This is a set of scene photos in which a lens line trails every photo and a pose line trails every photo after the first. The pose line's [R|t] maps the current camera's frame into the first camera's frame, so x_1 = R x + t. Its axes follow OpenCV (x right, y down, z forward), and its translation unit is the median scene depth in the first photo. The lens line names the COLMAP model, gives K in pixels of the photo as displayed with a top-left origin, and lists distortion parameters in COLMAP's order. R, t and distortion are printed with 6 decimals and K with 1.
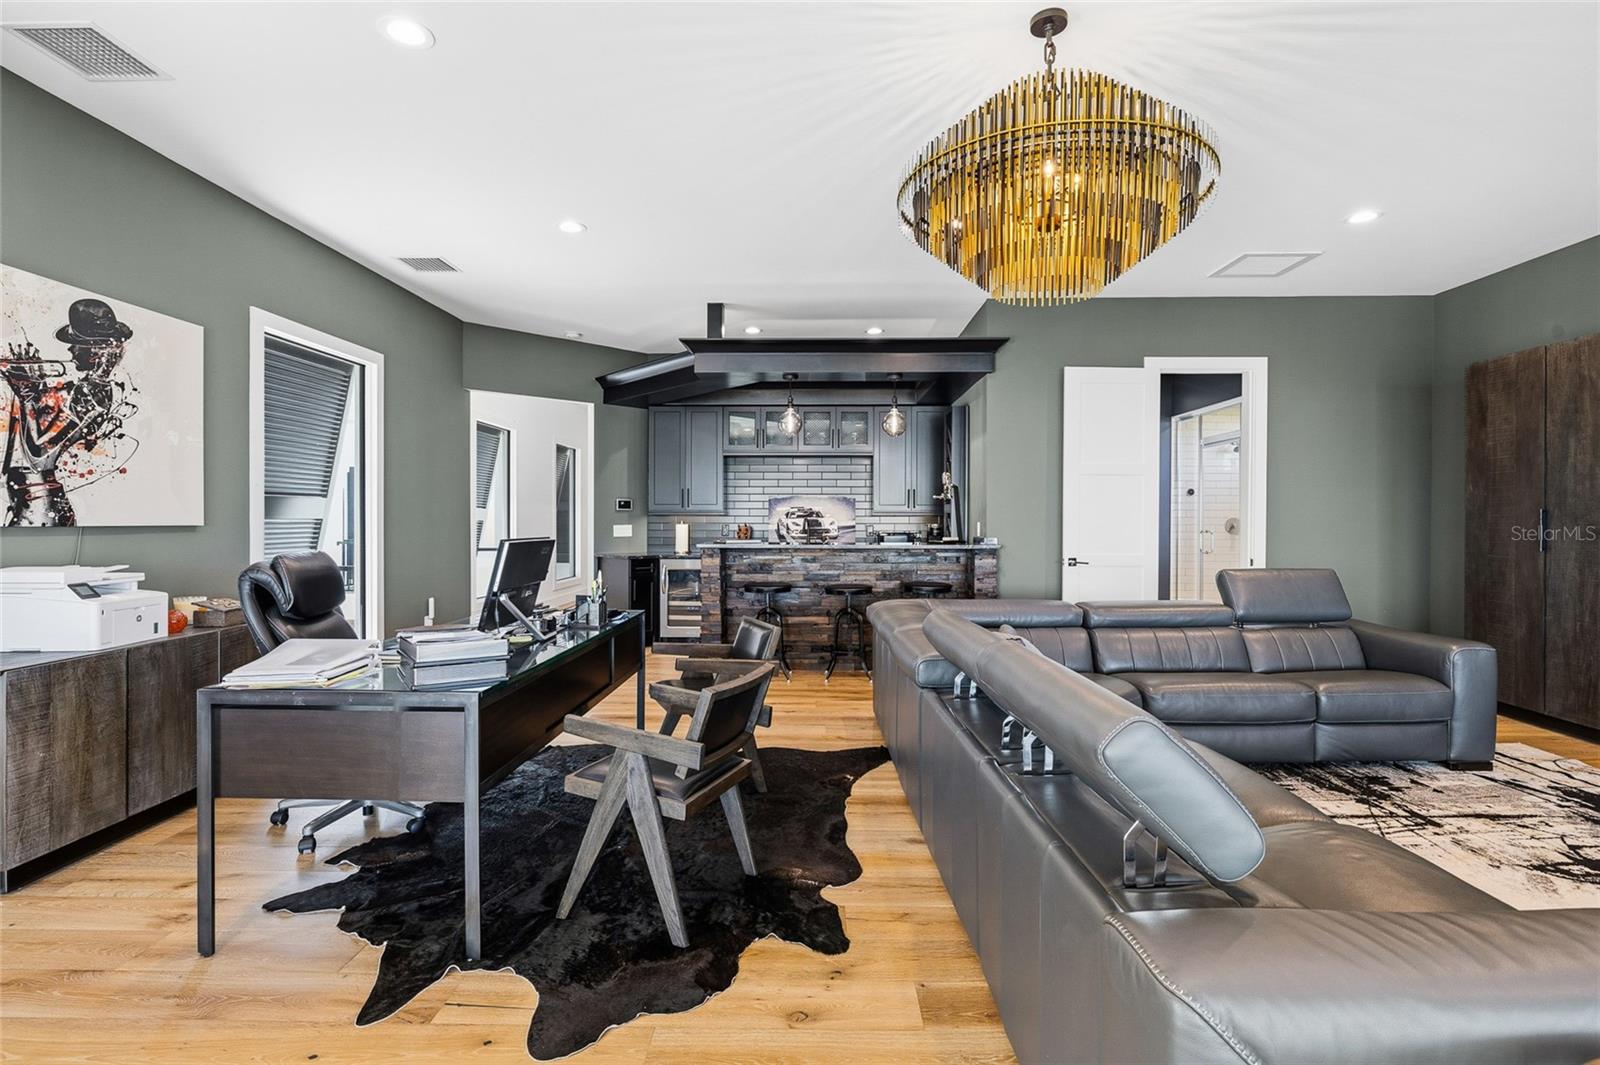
lens RADIAL K [[779.0, 0, 803.3], [0, 779.0, 522.2], [0, 0, 1]] dist [-0.002514, -0.000207]
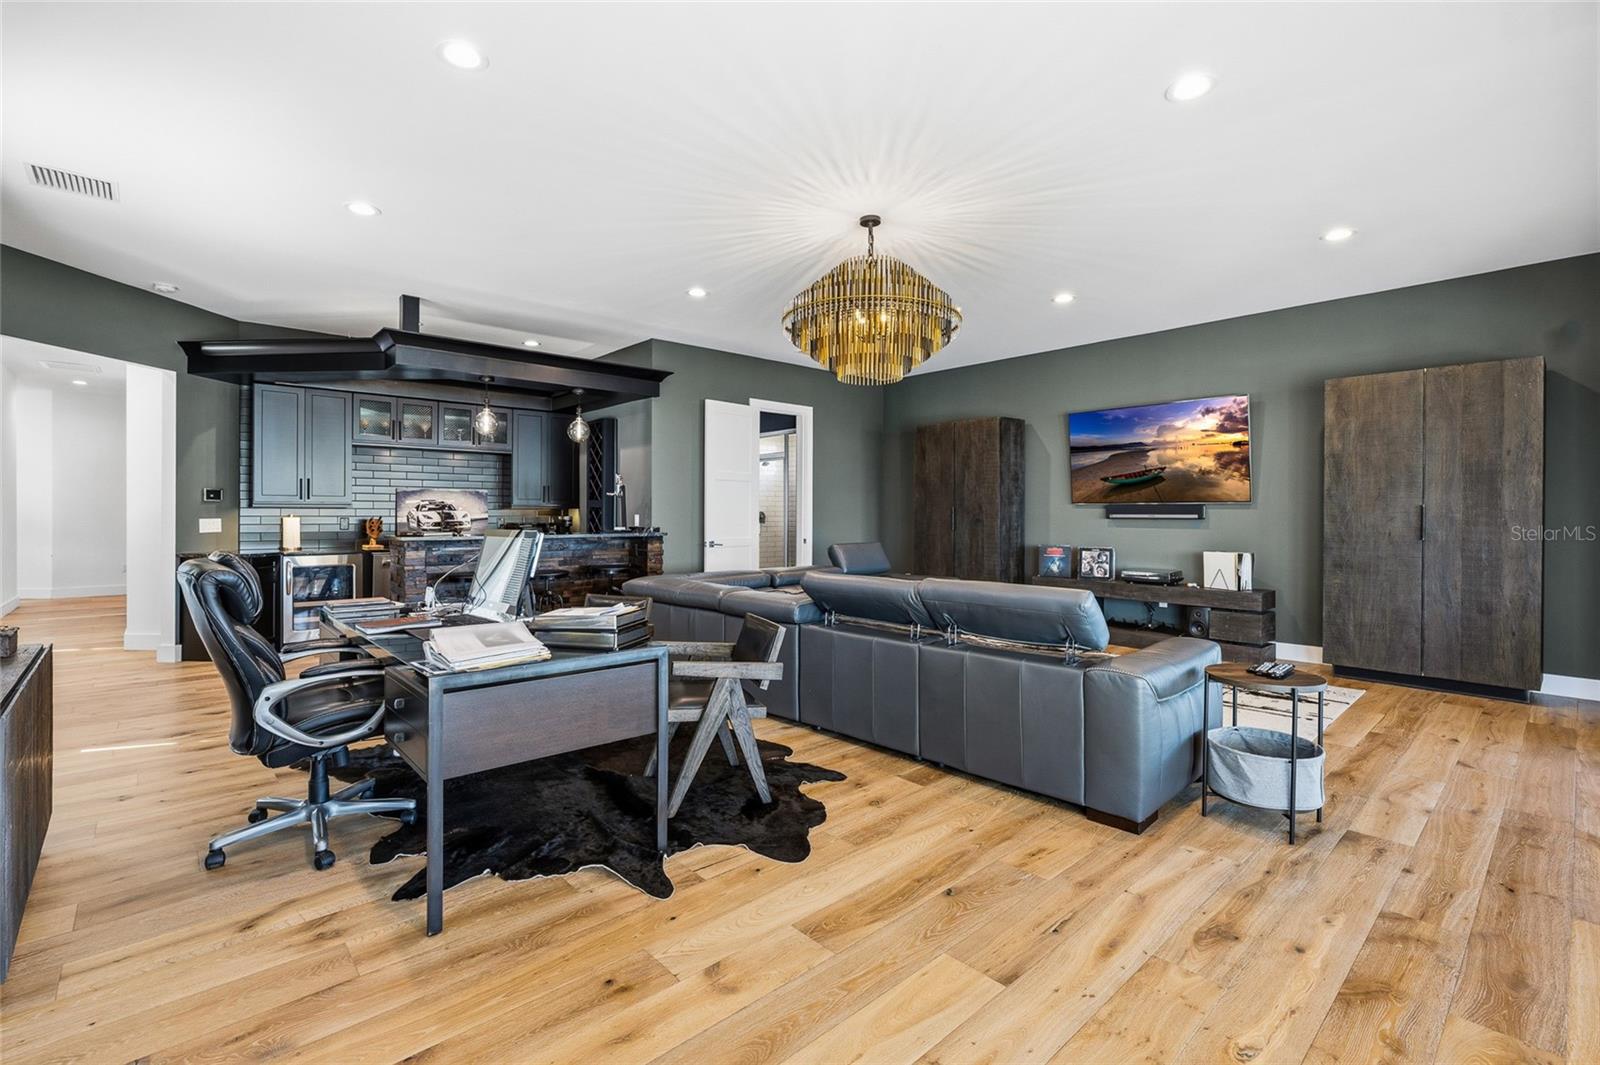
lens RADIAL K [[712.8, 0, 804.0], [0, 712.8, 521.3], [0, 0, 1]] dist [-0.000897, -0.000055]
pose [[0.727089, -0.007064, 0.686507, -0.378784], [0.000731, 0.999954, 0.009515, -0.000524], [-0.686543, -0.006417, 0.727061, -0.010231]]
